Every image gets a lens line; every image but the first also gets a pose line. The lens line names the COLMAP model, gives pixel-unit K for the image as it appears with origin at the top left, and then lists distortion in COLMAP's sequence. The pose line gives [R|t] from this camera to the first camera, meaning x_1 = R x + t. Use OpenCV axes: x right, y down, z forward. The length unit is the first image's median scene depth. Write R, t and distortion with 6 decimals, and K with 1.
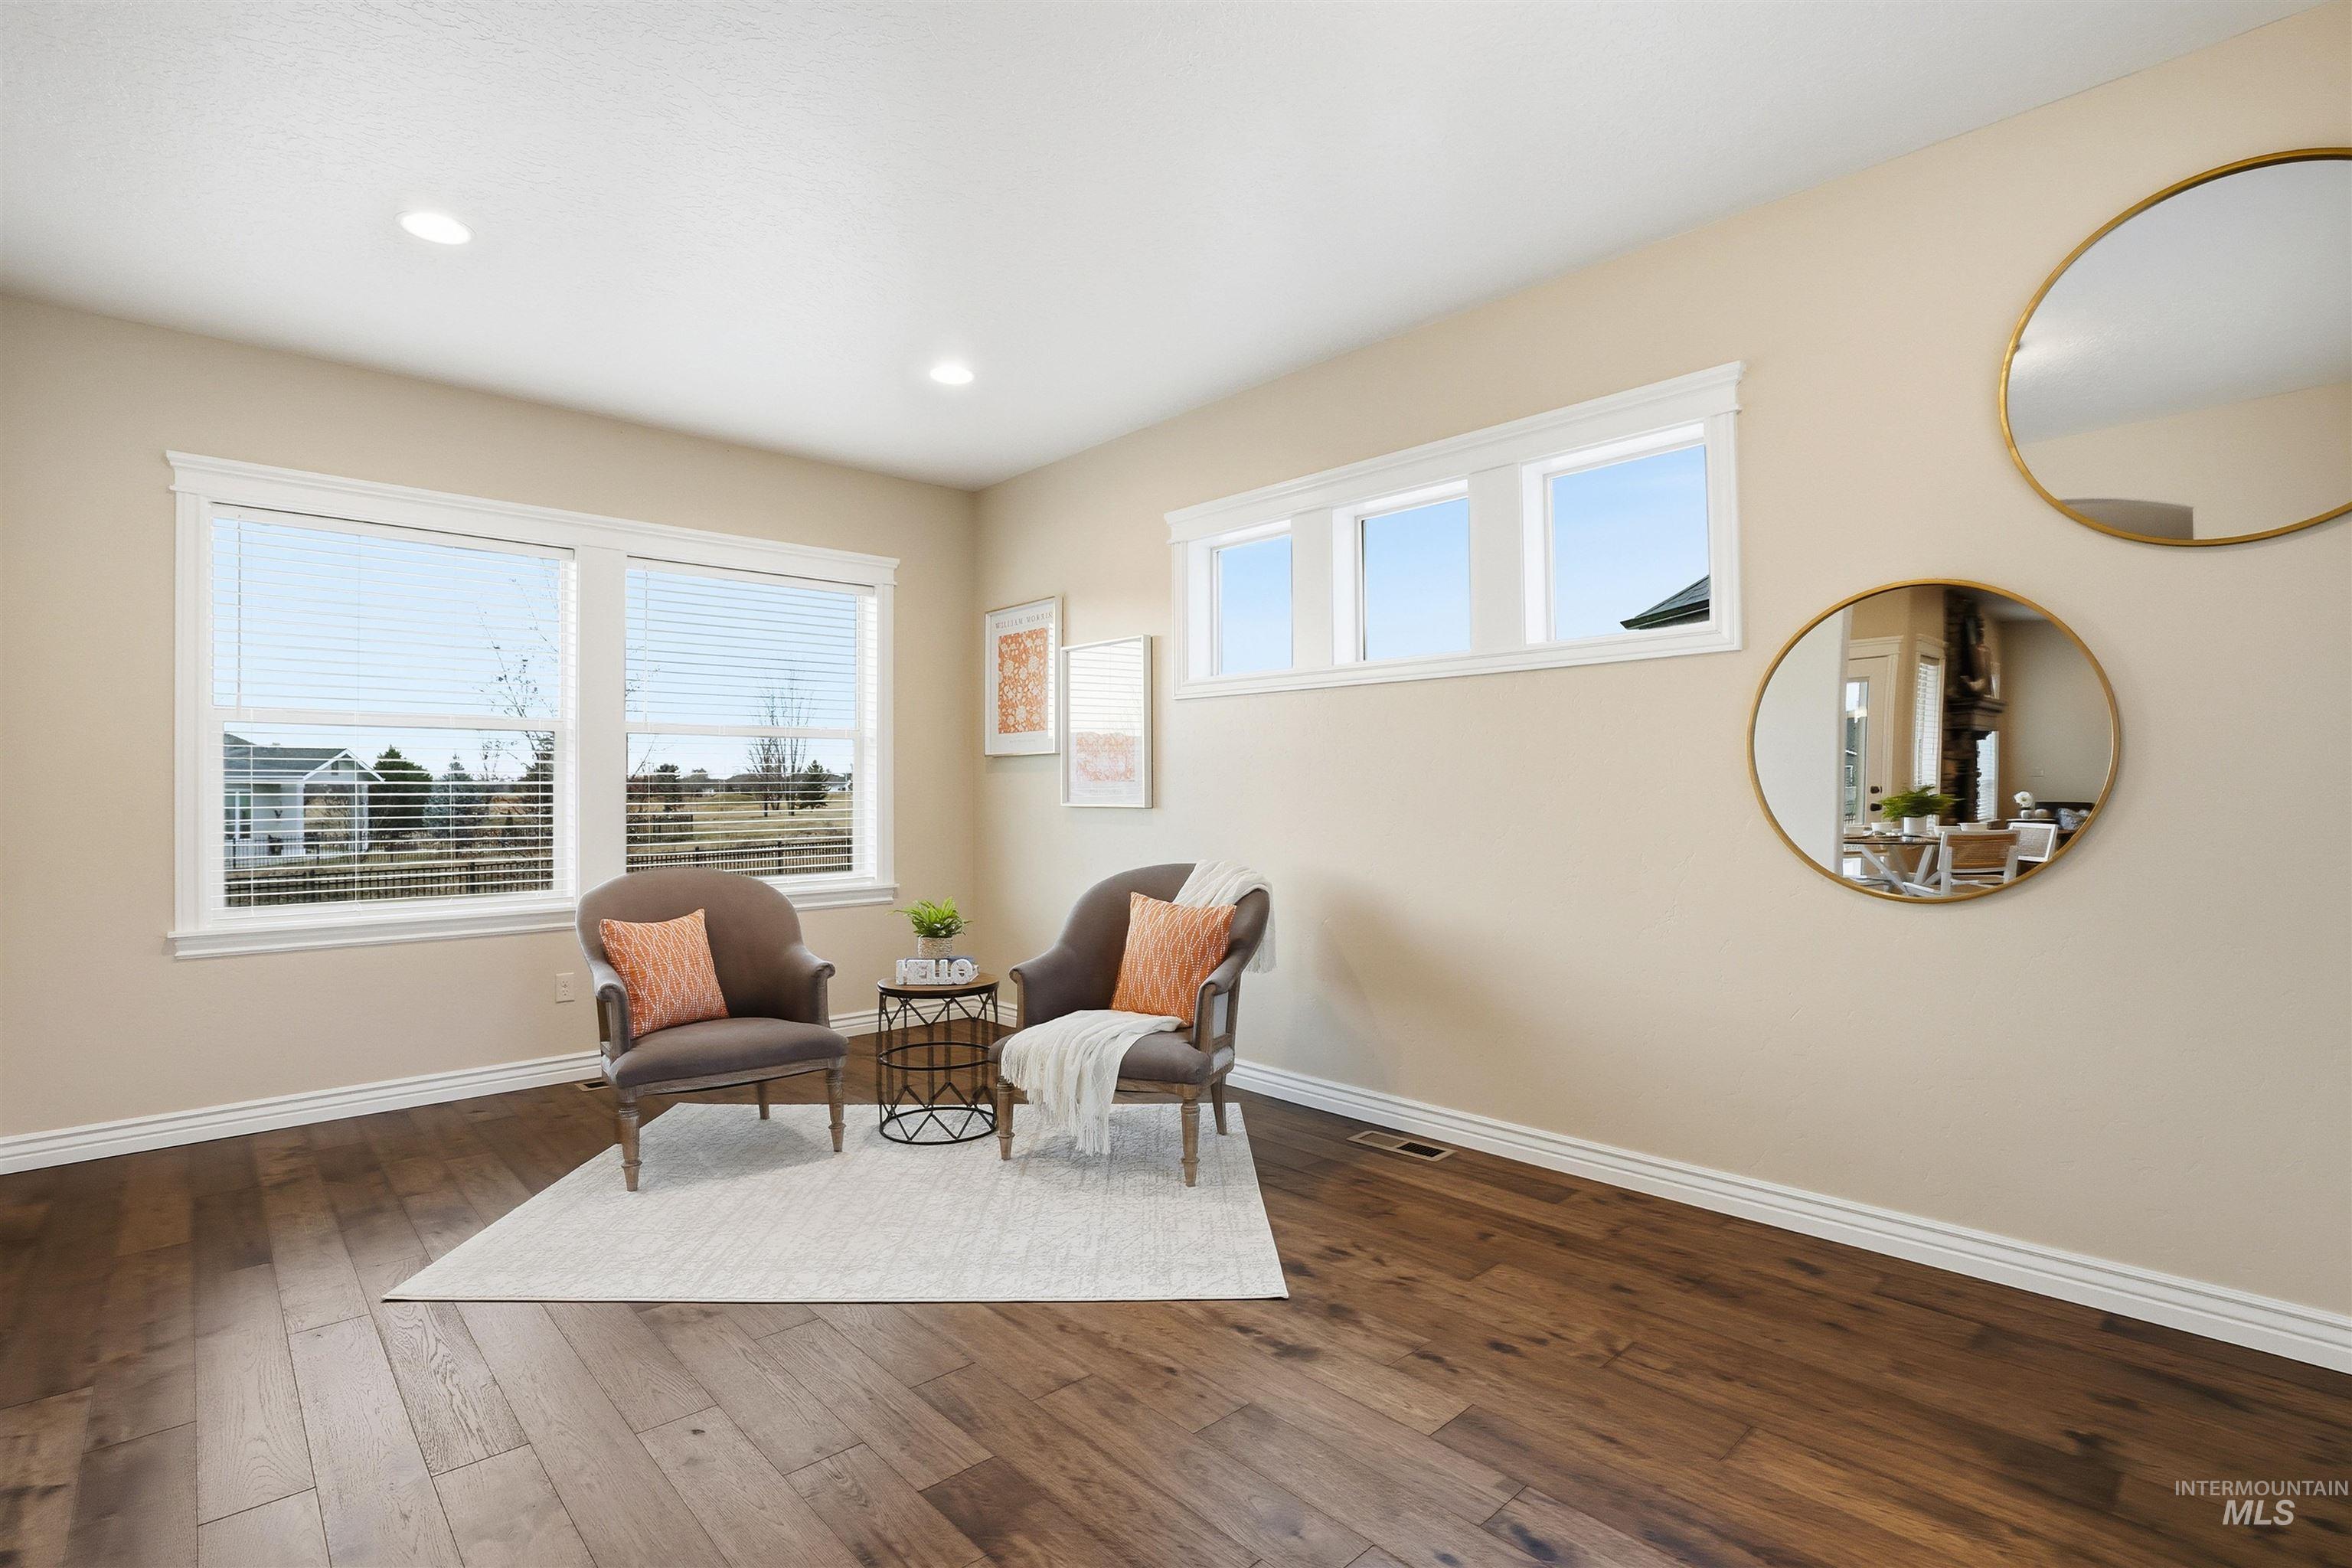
lens RADIAL K [[1084.0, 0, 1170.2], [0, 1084.0, 780.4], [0, 0, 1]] dist [-0.033929, 0.005744]
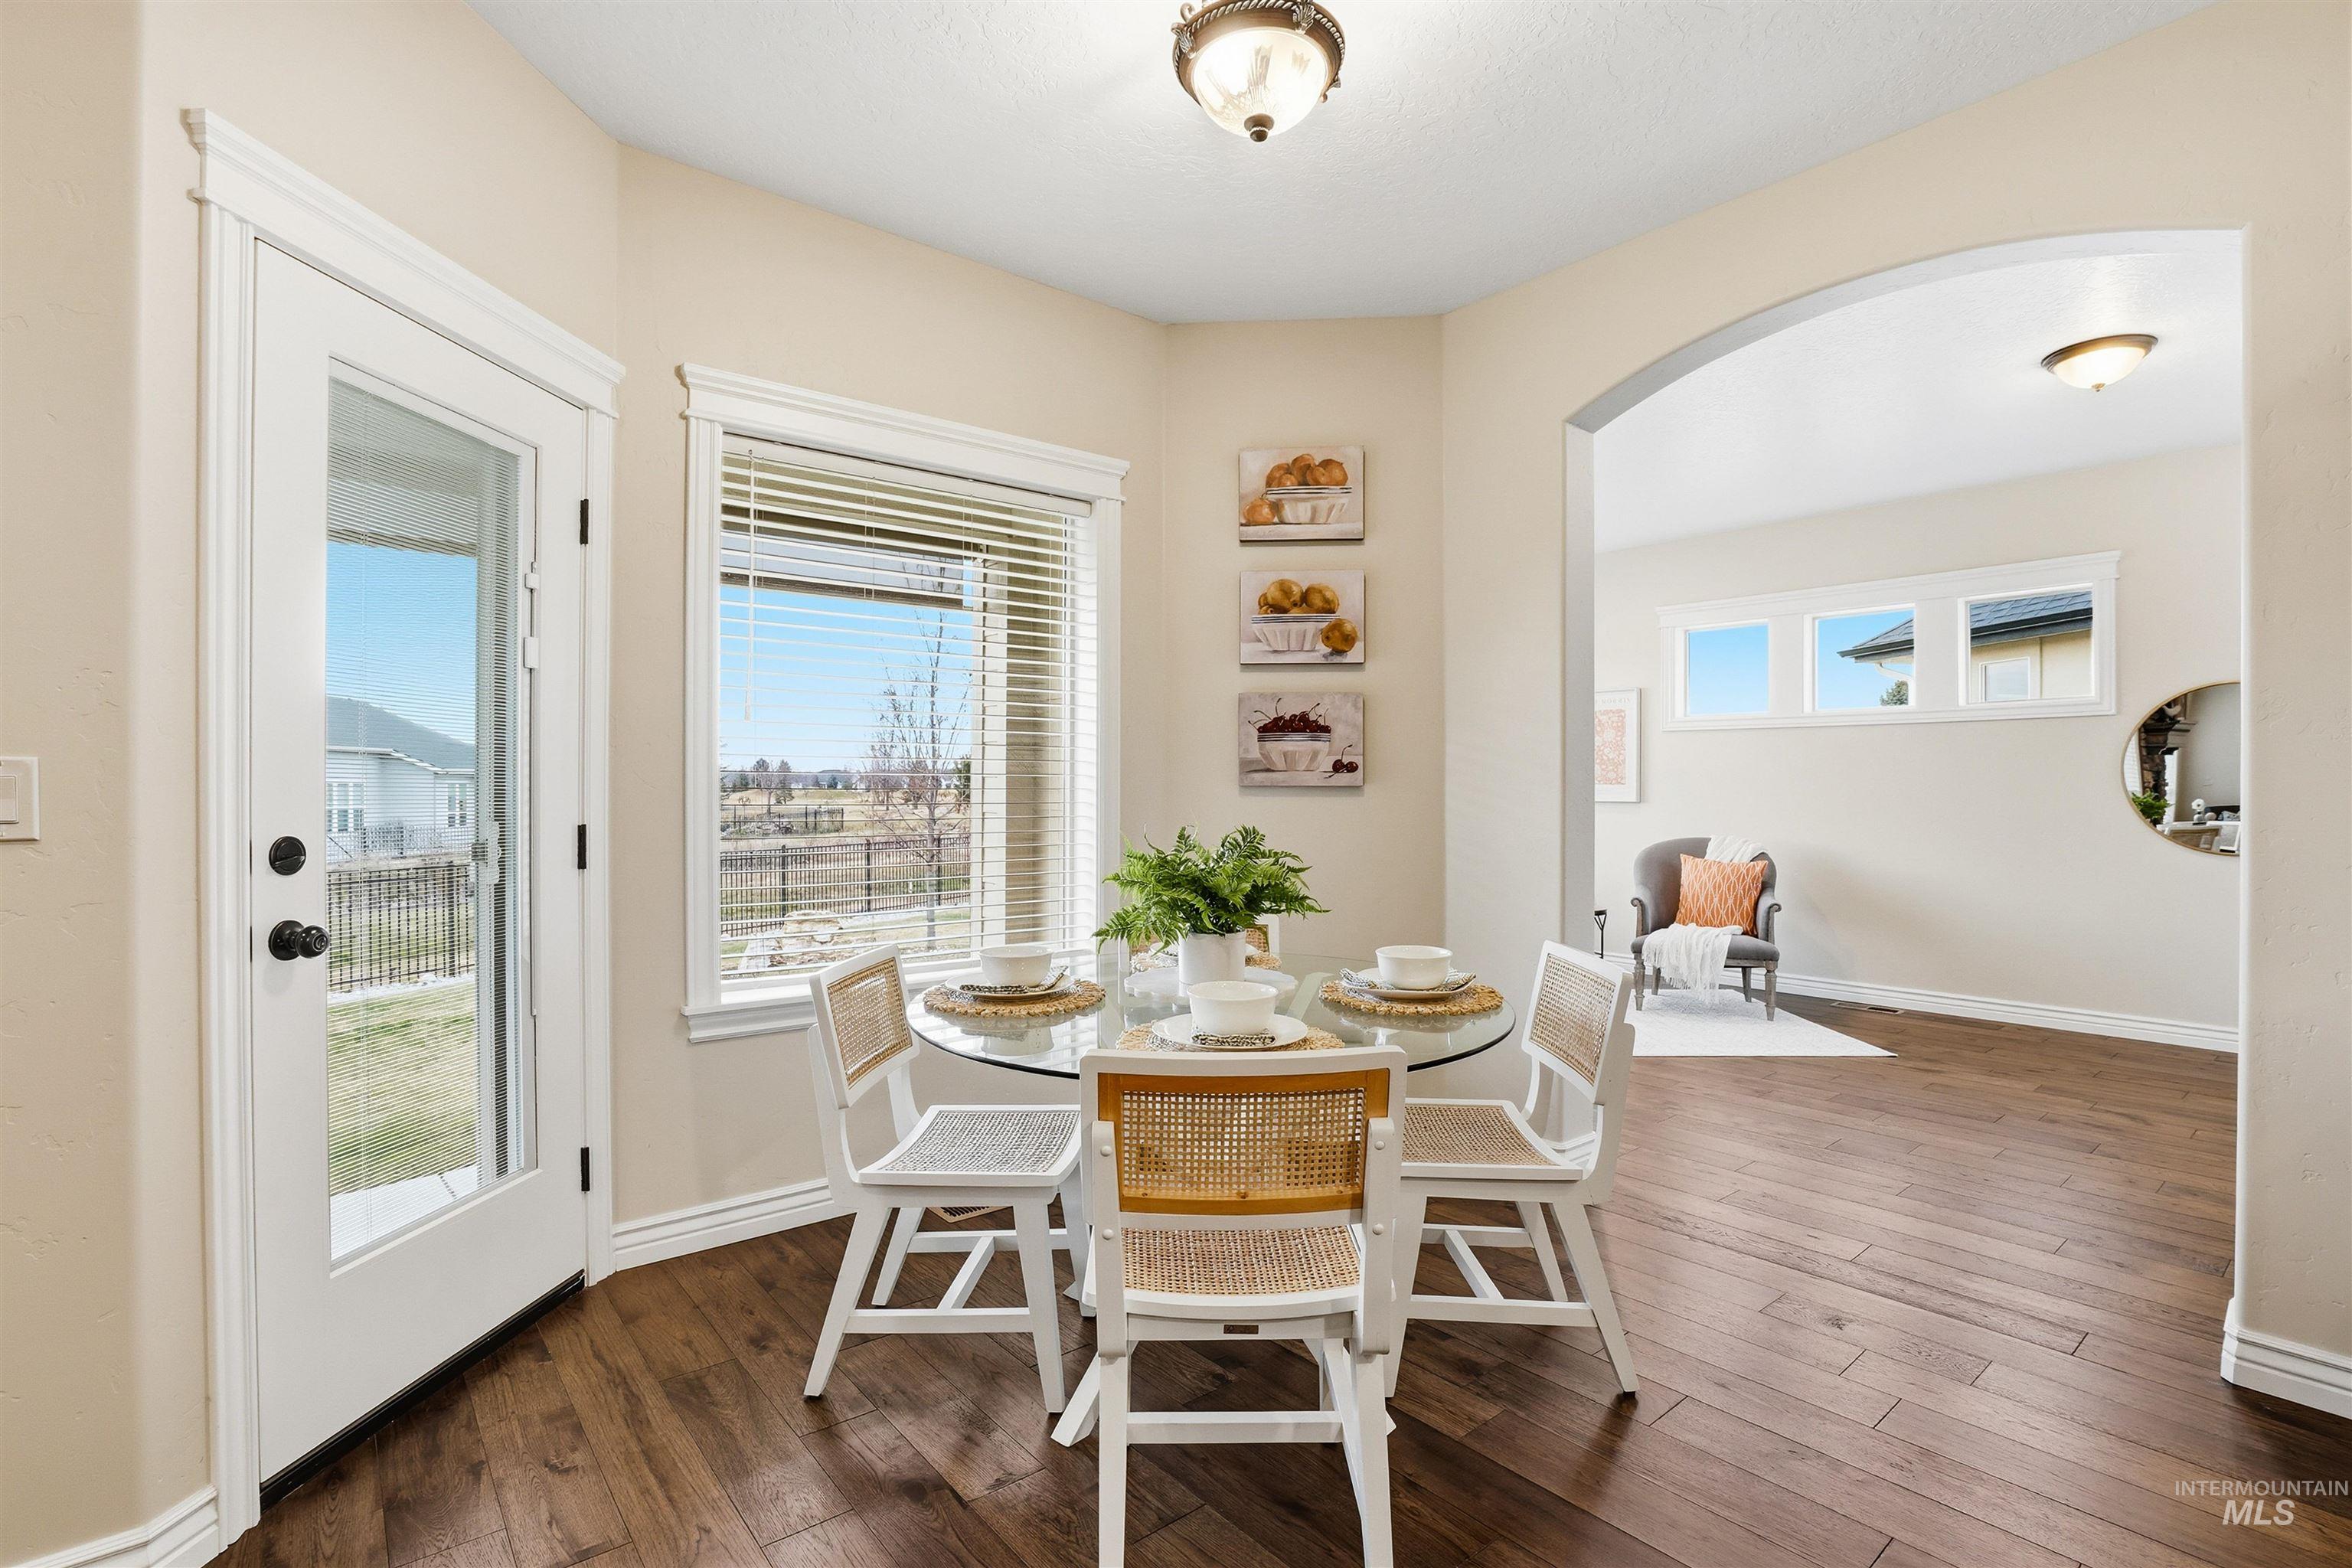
lens RADIAL K [[1084.0, 0, 1180.3], [0, 1084.0, 788.7], [0, 0, 1]] dist [-0.033929, 0.005744]
pose [[0.998280, 0.009577, -0.057835, -0.483194], [-0.009104, 0.999923, 0.008438, 0.000295], [0.057911, -0.007897, 0.998291, -0.443264]]
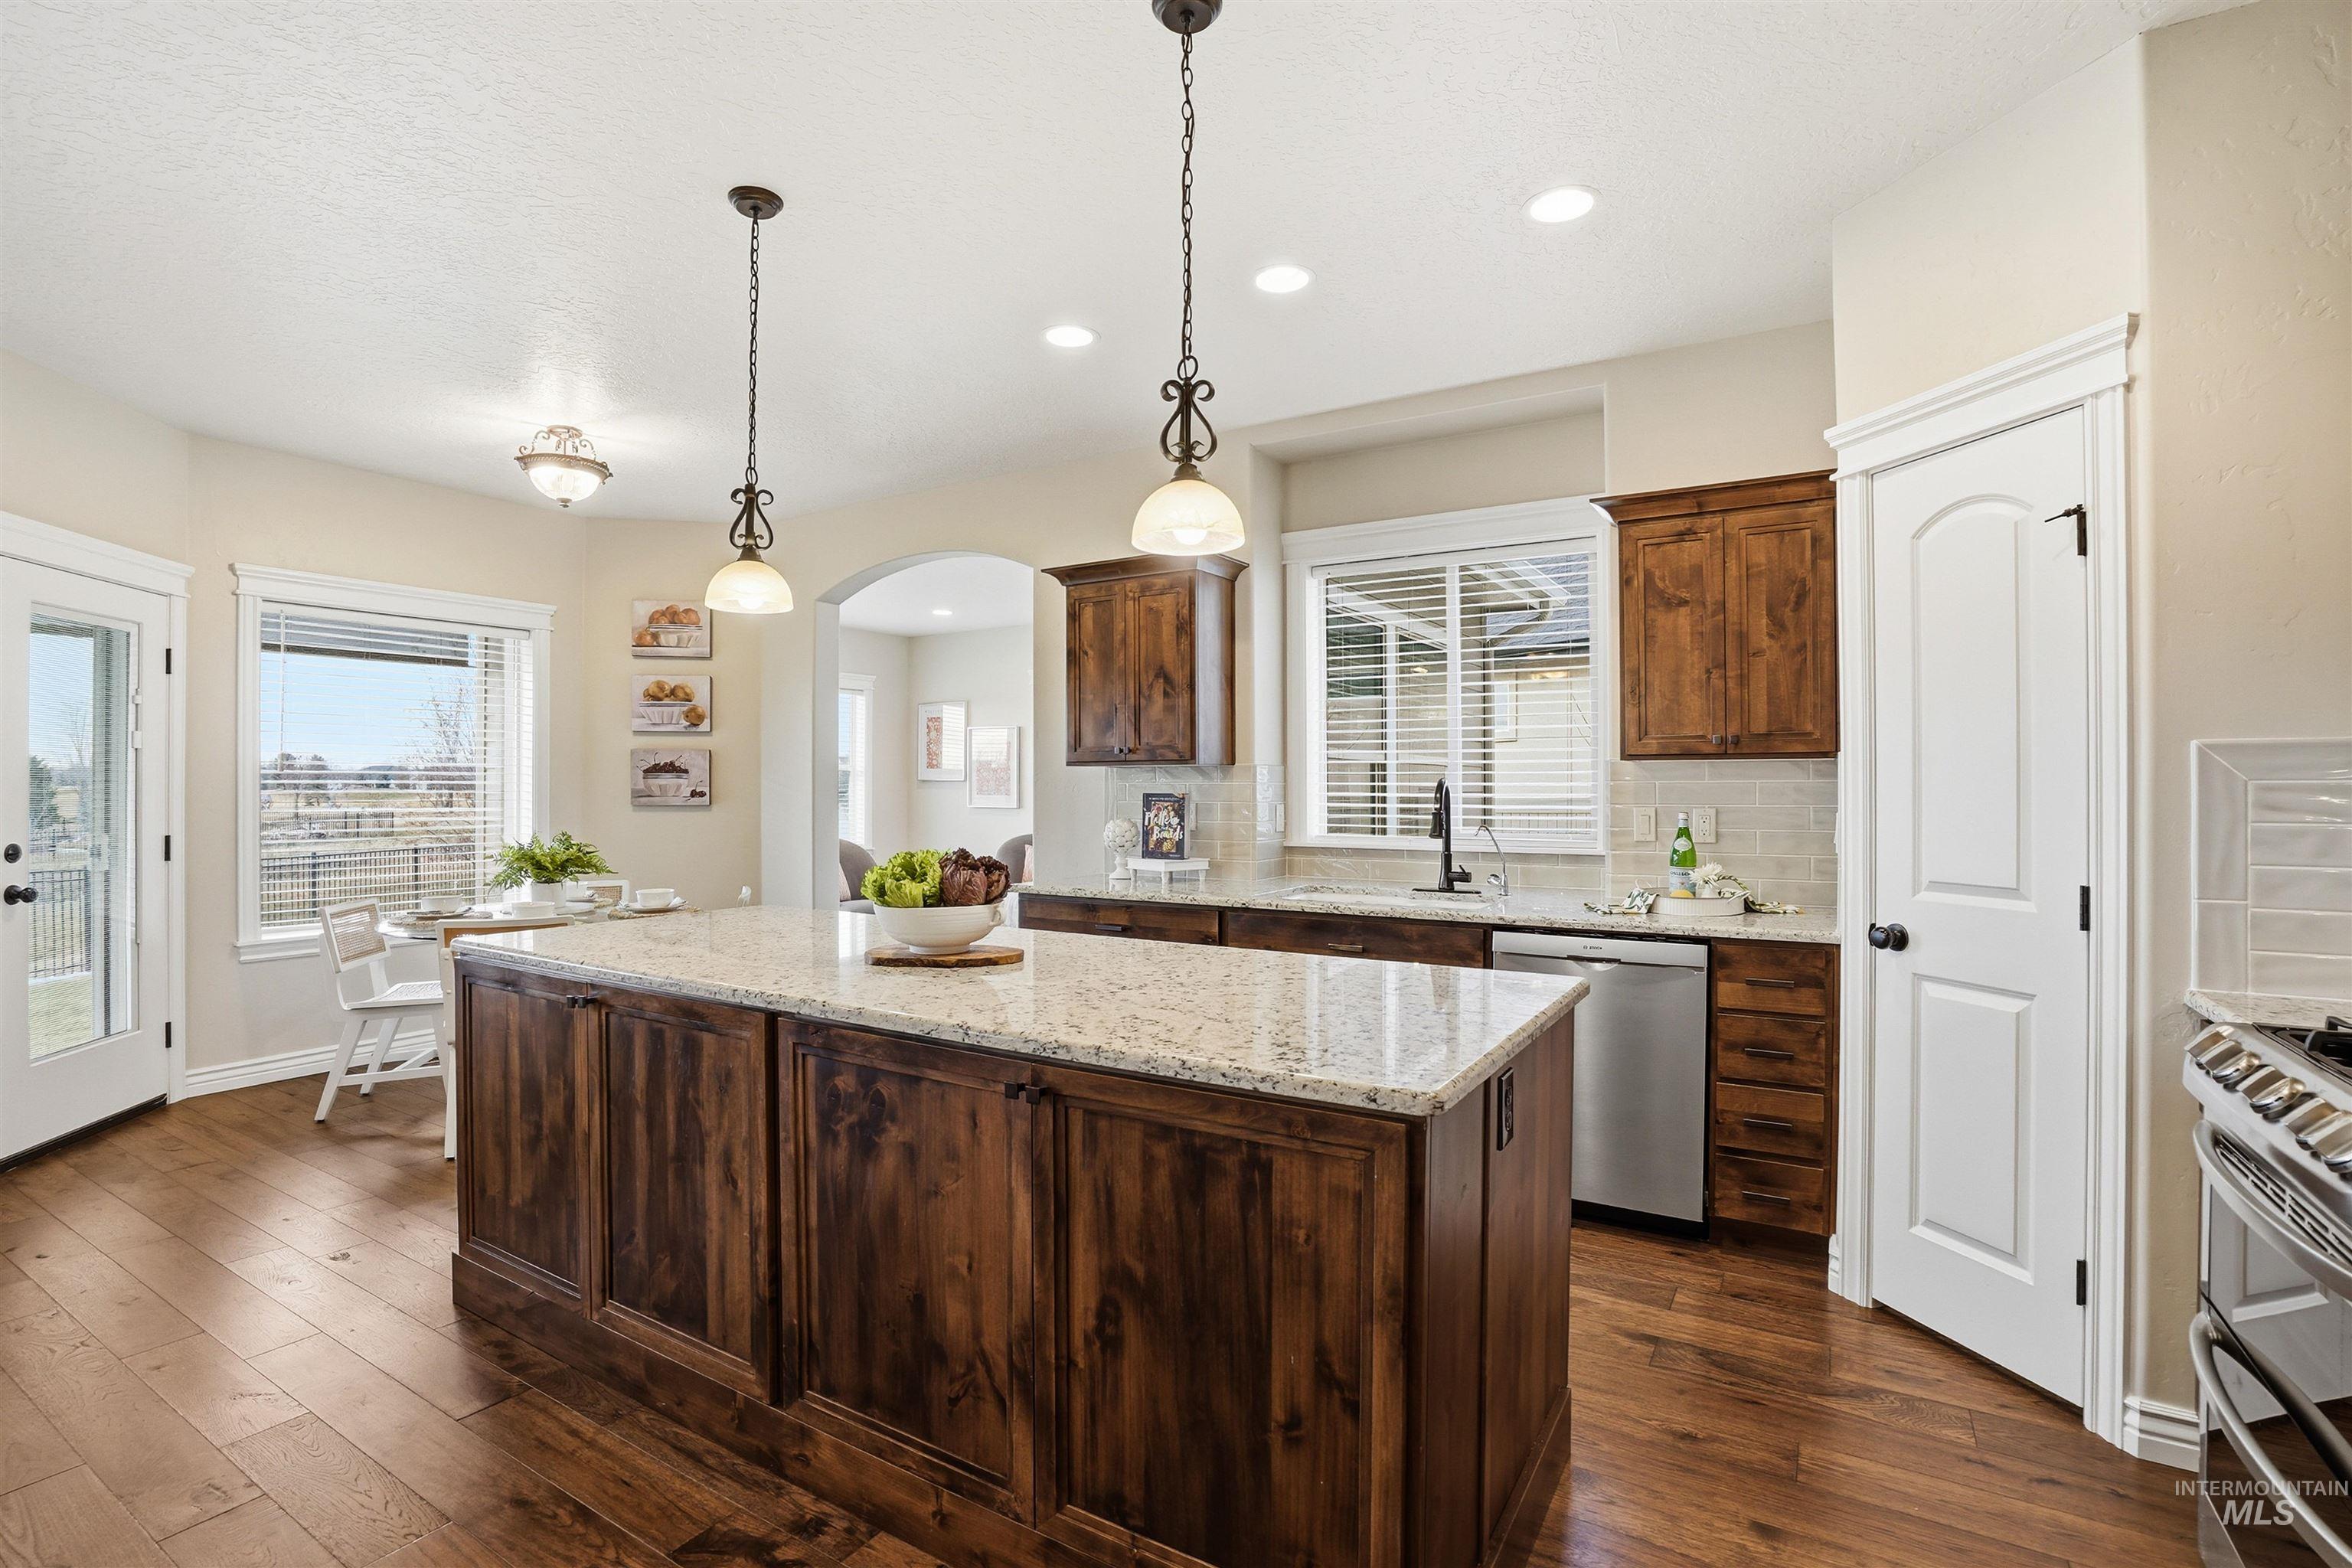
lens RADIAL K [[1084.0, 0, 1168.4], [0, 1084.0, 786.3], [0, 0, 1]] dist [-0.033929, 0.005744]
pose [[0.965111, 0.008484, 0.261704, -0.246189], [-0.010256, 0.999933, 0.005407, -0.026742], [-0.261640, -0.007902, 0.965133, -0.965689]]
